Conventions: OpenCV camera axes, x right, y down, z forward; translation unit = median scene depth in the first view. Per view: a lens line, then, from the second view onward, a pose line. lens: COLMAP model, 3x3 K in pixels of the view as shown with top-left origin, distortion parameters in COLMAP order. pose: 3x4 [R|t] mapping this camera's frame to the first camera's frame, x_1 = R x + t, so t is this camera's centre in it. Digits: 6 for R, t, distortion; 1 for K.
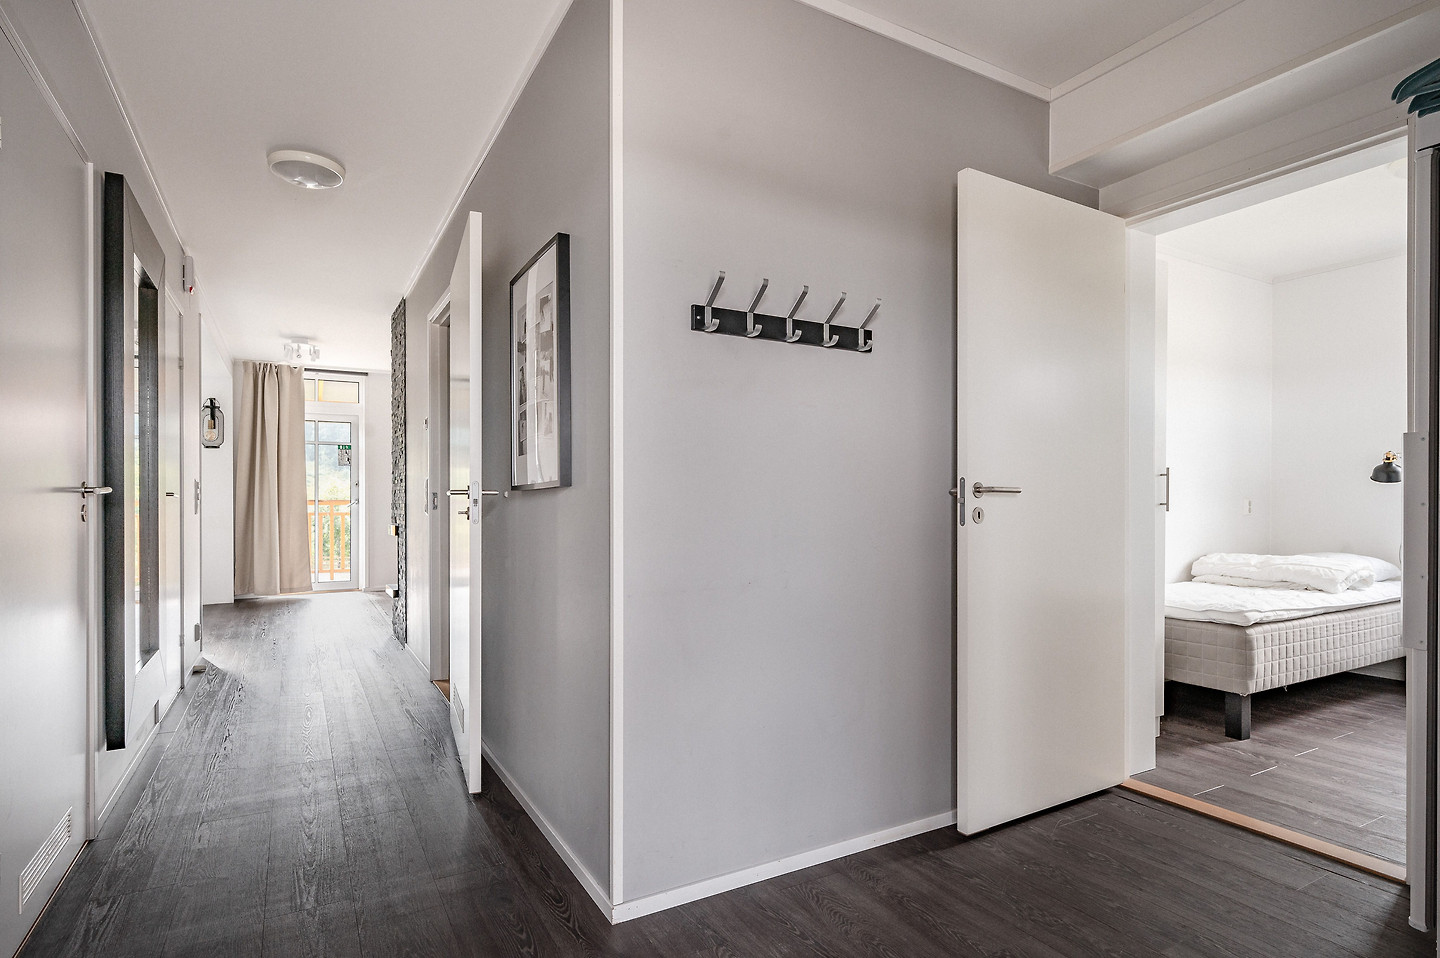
lens RADIAL K [[742.1, 0, 715.9], [0, 742.1, 500.1], [0, 0, 1]] dist [0.001665, 0.000594]
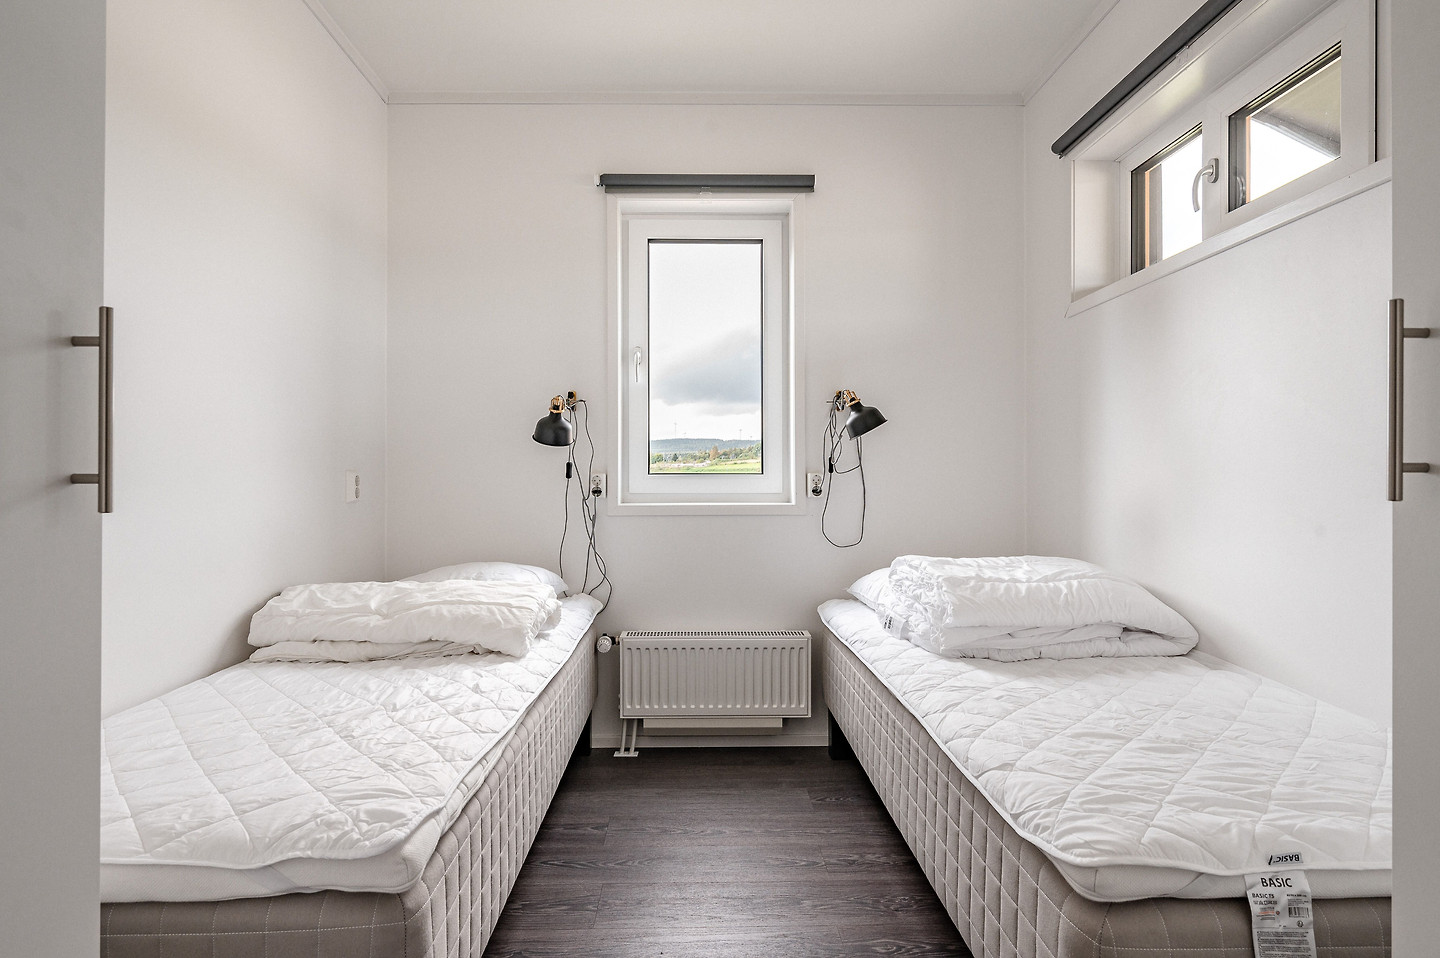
lens RADIAL K [[799.4, 0, 720.0], [0, 799.4, 479.0], [0, 0, 1]] dist [-0.003578, -0.000234]
pose [[0.466789, -0.001922, 0.884366, 0.381676], [0.002864, 0.999996, 0.000662, 0.004535], [-0.884364, 0.002224, 0.466793, 0.575718]]
